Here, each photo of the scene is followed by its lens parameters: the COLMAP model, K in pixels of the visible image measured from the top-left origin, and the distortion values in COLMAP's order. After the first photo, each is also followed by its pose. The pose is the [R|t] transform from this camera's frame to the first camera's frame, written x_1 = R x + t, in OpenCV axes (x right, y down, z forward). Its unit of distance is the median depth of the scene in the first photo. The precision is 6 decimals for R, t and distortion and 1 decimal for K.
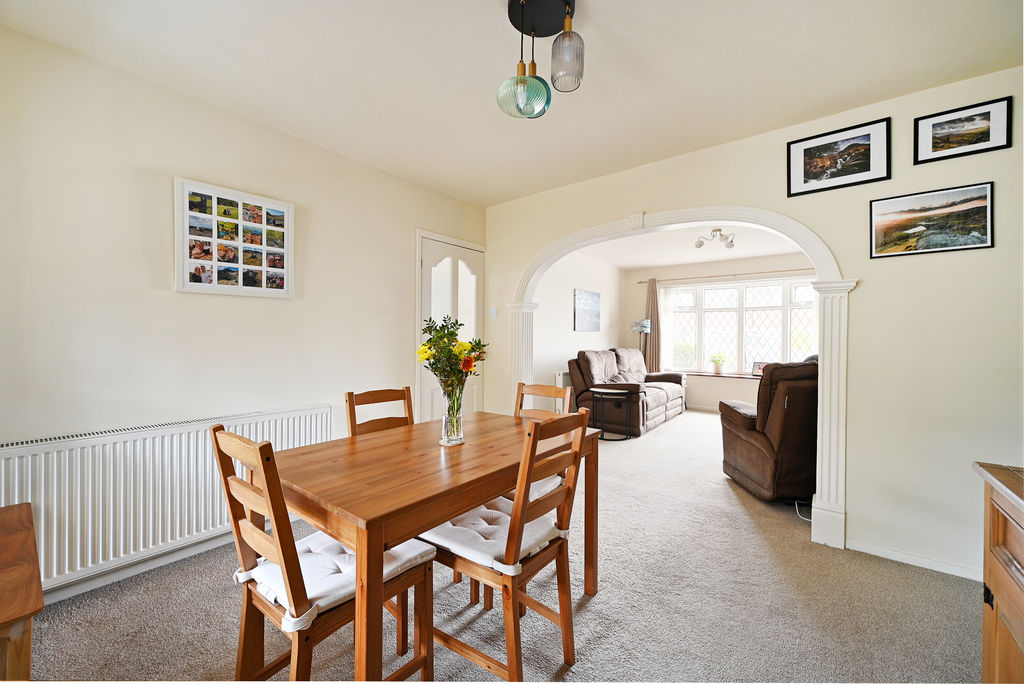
lens RADIAL K [[404.1, 0, 509.2], [0, 404.1, 340.2], [0, 0, 1]] dist [0.000178, 0.000050]
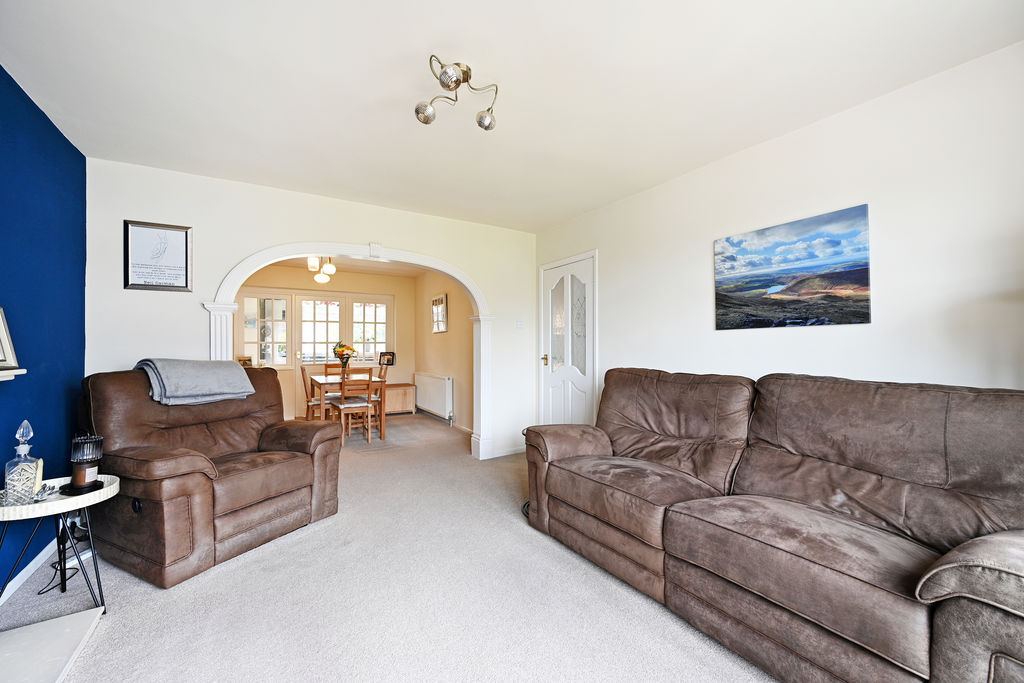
lens RADIAL K [[404.1, 0, 511.9], [0, 404.1, 343.7], [0, 0, 1]] dist [0.000178, 0.000050]
pose [[-0.350915, -0.007312, -0.936379, 0.765145], [-0.002416, 0.999973, -0.006903, -0.003758], [0.936404, -0.000160, -0.350923, 1.050817]]
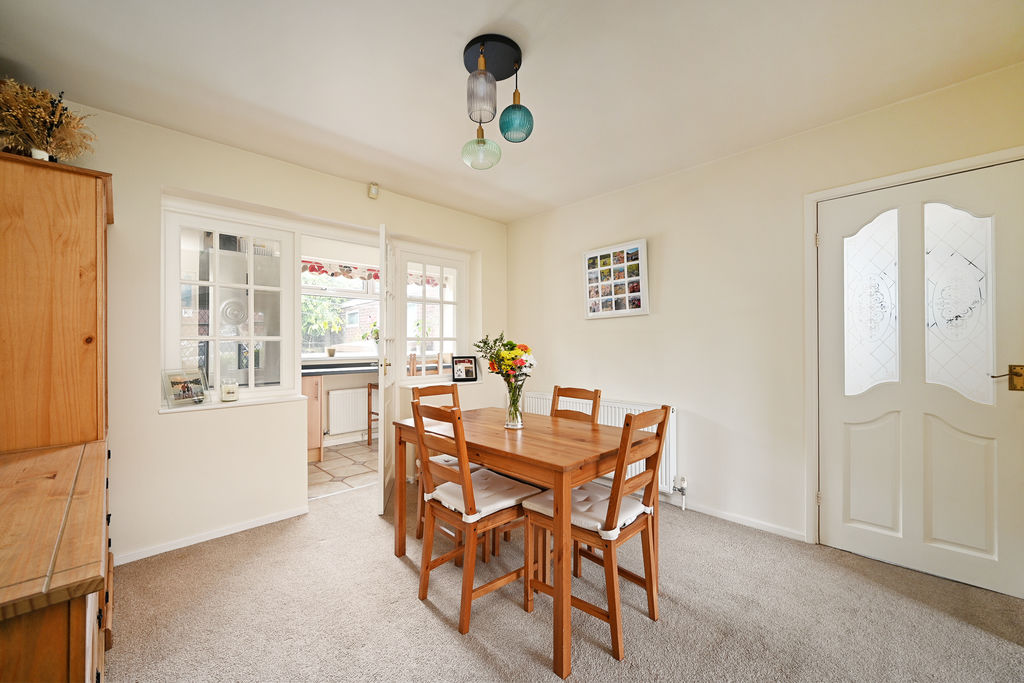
lens RADIAL K [[404.1, 0, 509.4], [0, 404.1, 342.5], [0, 0, 1]] dist [0.000178, 0.000050]
pose [[-0.128542, -0.010148, -0.991652, 0.355884], [-0.001216, 0.999949, -0.010075, -0.001973], [0.991703, -0.000089, -0.128547, 0.356555]]
